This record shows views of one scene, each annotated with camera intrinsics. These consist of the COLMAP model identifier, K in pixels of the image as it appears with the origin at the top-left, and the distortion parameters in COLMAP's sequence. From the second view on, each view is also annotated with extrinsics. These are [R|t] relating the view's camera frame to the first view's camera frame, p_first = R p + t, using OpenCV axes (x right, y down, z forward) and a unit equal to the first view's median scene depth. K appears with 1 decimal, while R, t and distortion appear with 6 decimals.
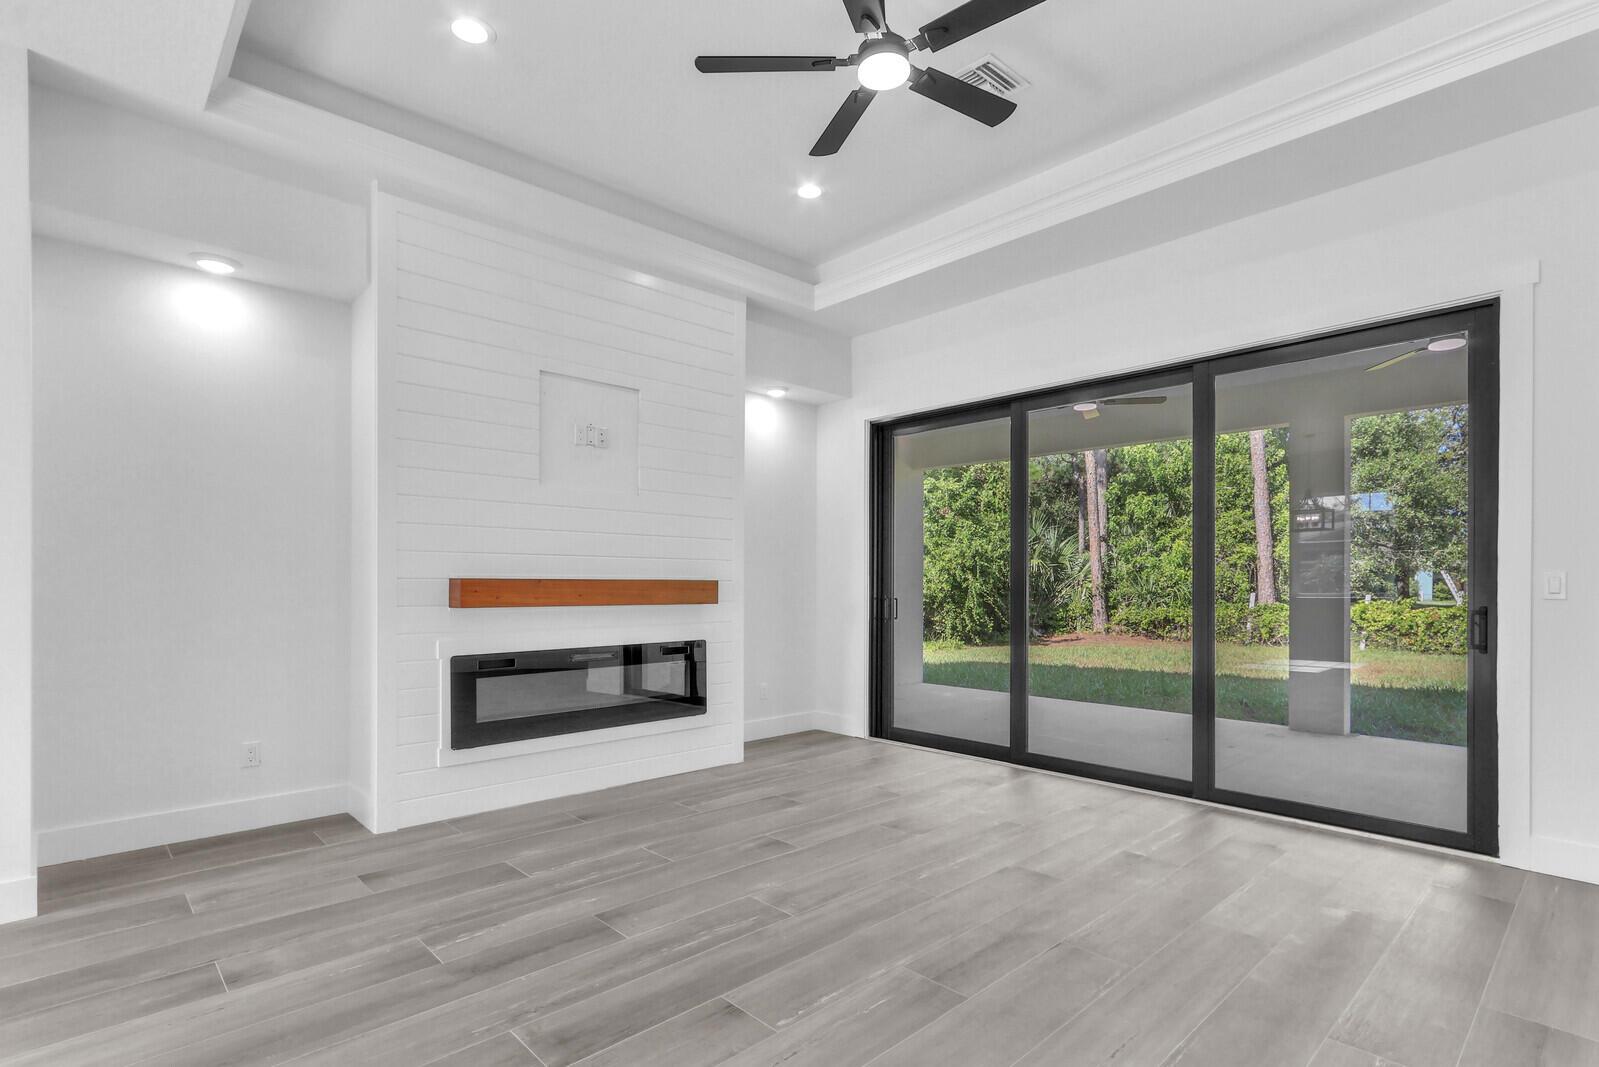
lens RADIAL K [[790.8, 0, 809.5], [0, 790.8, 581.5], [0, 0, 1]] dist [0.000602, 0.000851]
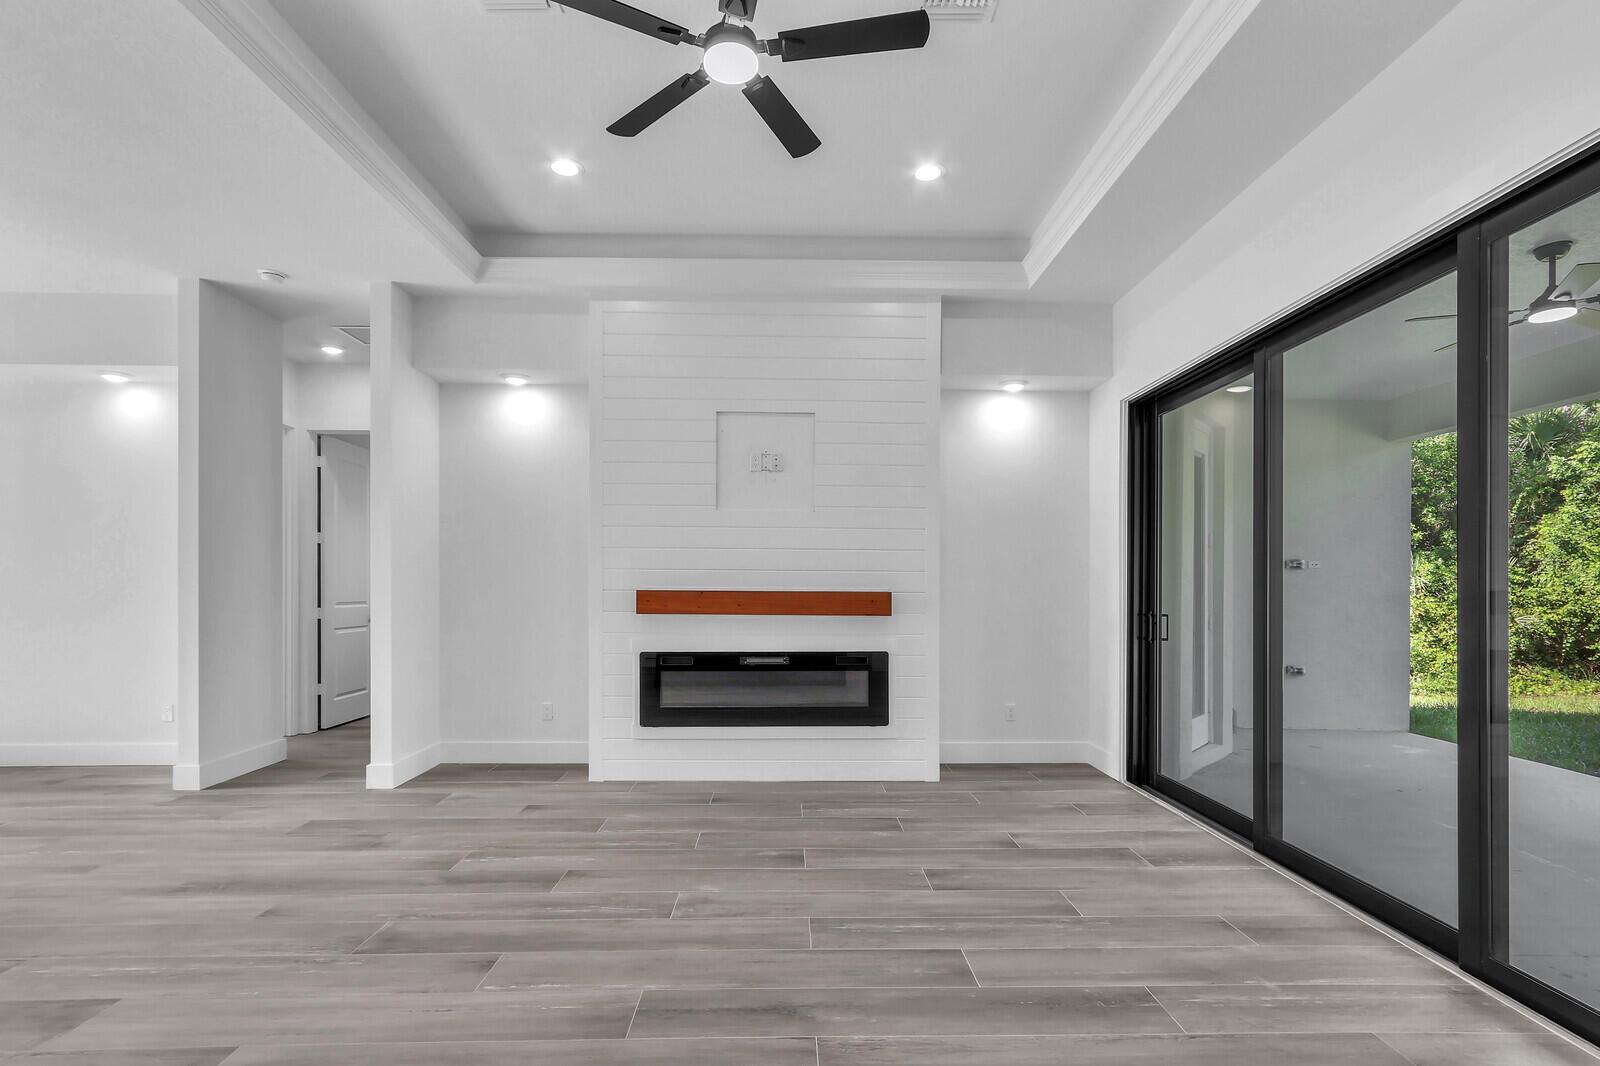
lens RADIAL K [[768.3, 0, 800.2], [0, 768.3, 589.3], [0, 0, 1]] dist [-0.001423, 0.000426]
pose [[0.736637, 0.001798, -0.676286, 0.367494], [-0.002383, 0.999997, 0.000063, -0.003793], [0.676284, 0.001565, 0.736639, 0.175496]]
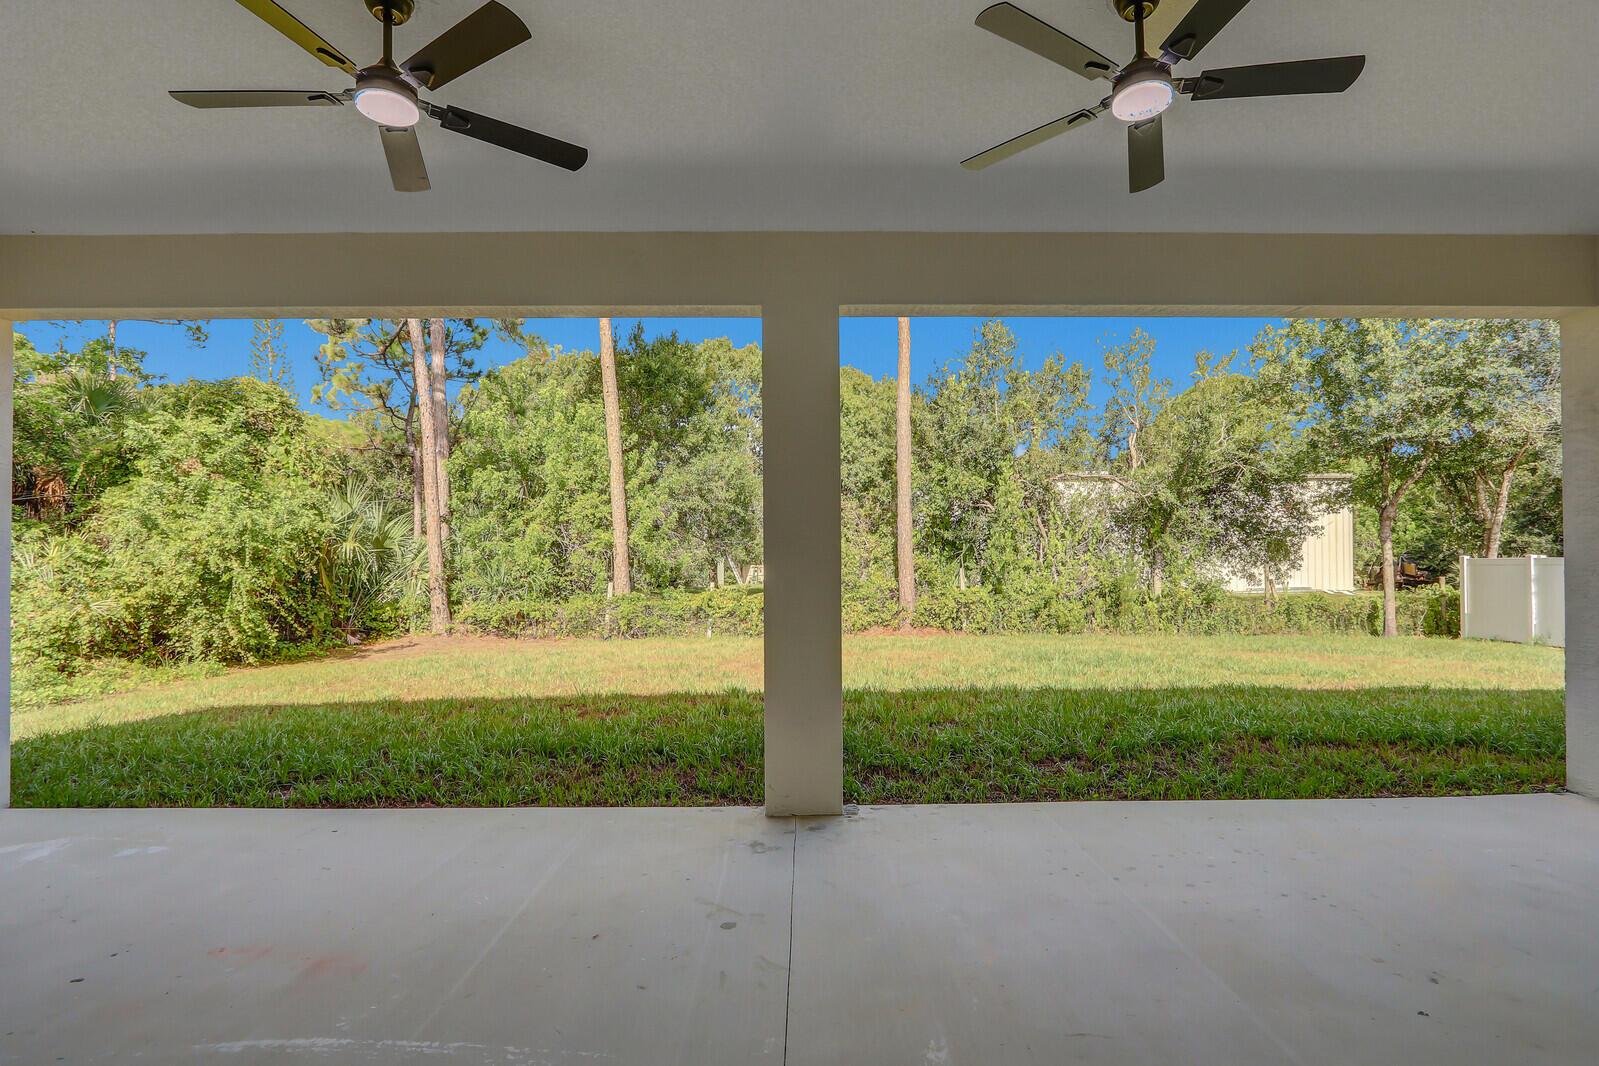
lens RADIAL K [[764.6, 0, 823.8], [0, 764.6, 569.1], [0, 0, 1]] dist [-0.012763, 0.000179]
pose [[0.685081, -0.003898, 0.728456, 0.264087], [0.006325, 0.999980, -0.000598, 0.003027], [-0.728439, 0.005017, 0.685092, 0.695213]]
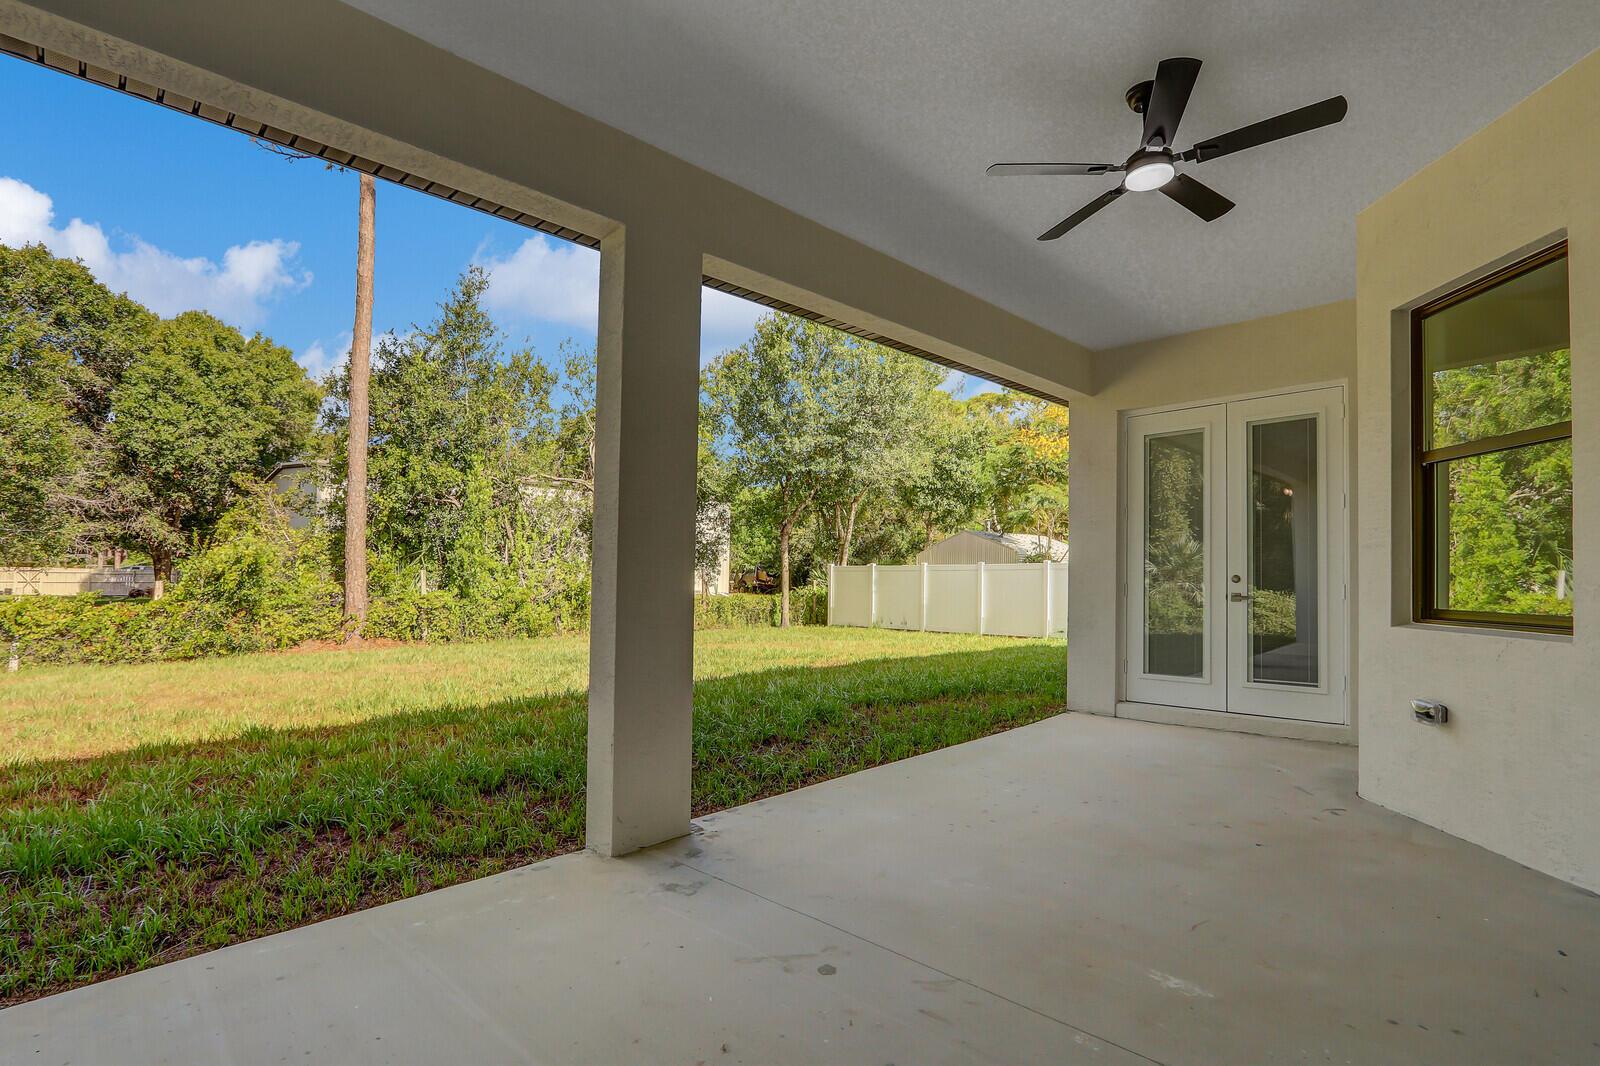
lens RADIAL K [[759.7, 0, 793.9], [0, 759.7, 550.4], [0, 0, 1]] dist [0.000314, -0.000039]
pose [[0.004328, 0.032126, 0.999474, 0.175269], [0.001364, 0.999483, -0.032132, 0.021371], [-0.999990, 0.001503, 0.004282, 1.068673]]
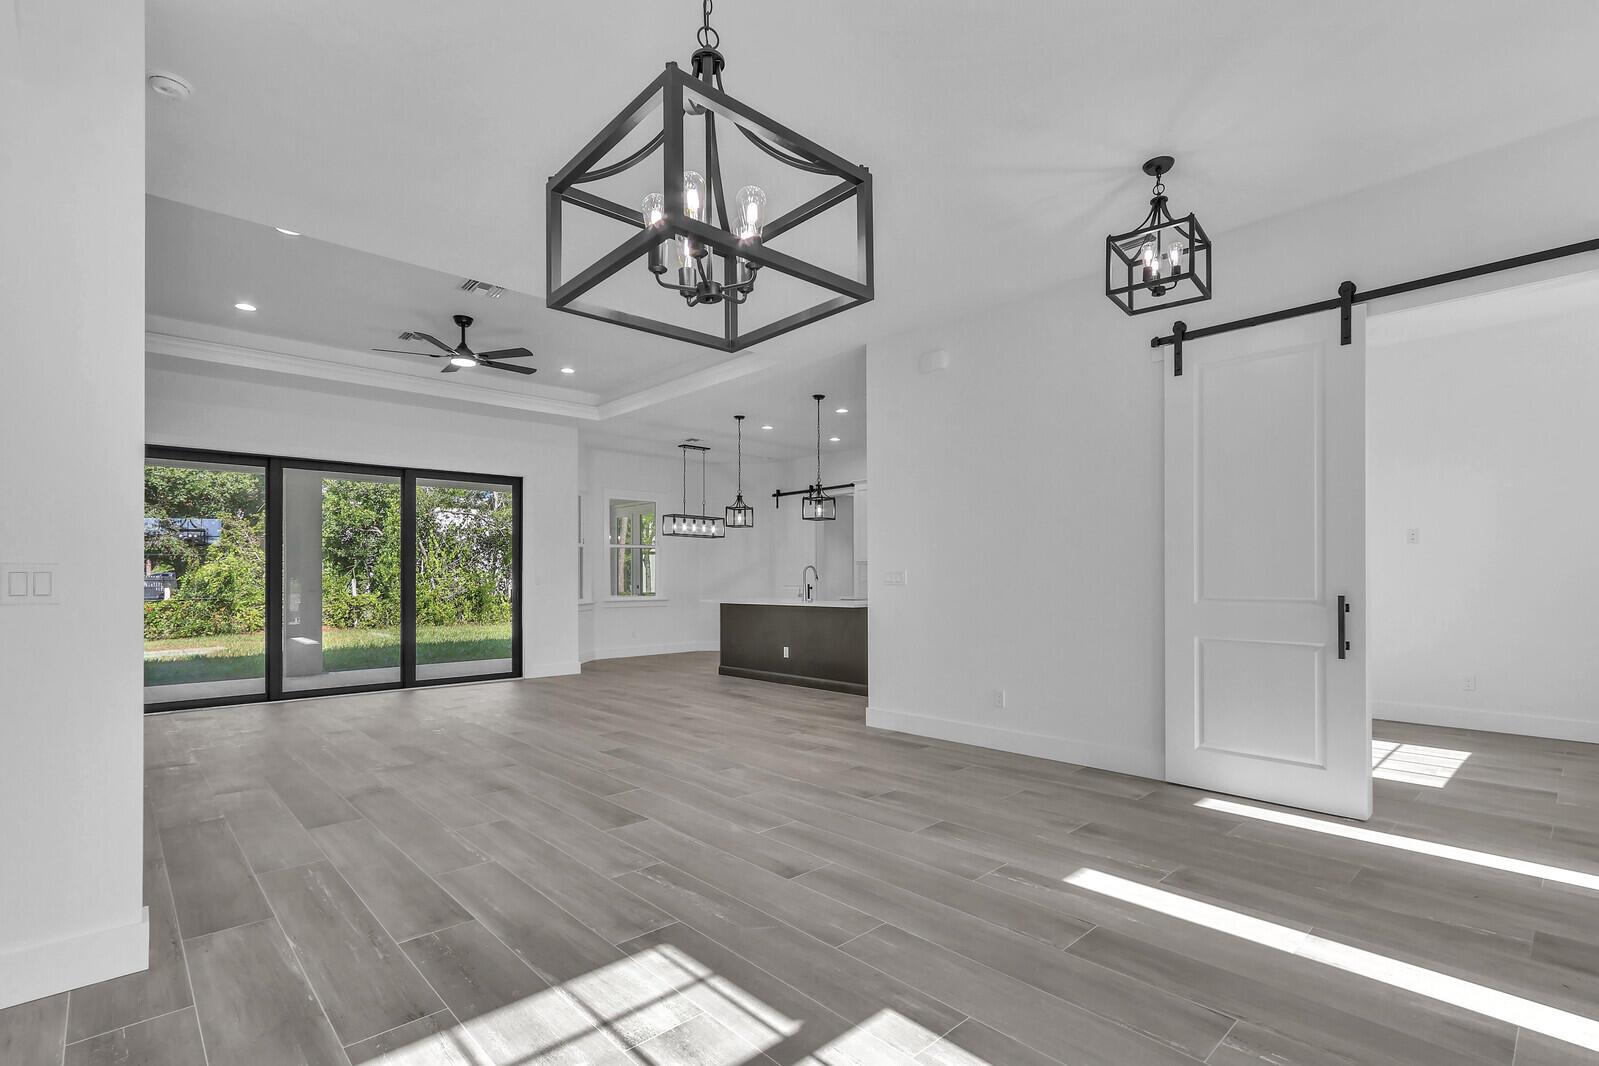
lens RADIAL K [[747.2, 0, 817.7], [0, 747.2, 572.8], [0, 0, 1]] dist [0.003960, 0.000429]
pose [[0.004260, 0.004670, 0.999980, -0.995628], [0.005116, 0.999976, -0.004692, -0.000773], [-0.999978, 0.005136, 0.004236, -0.029115]]
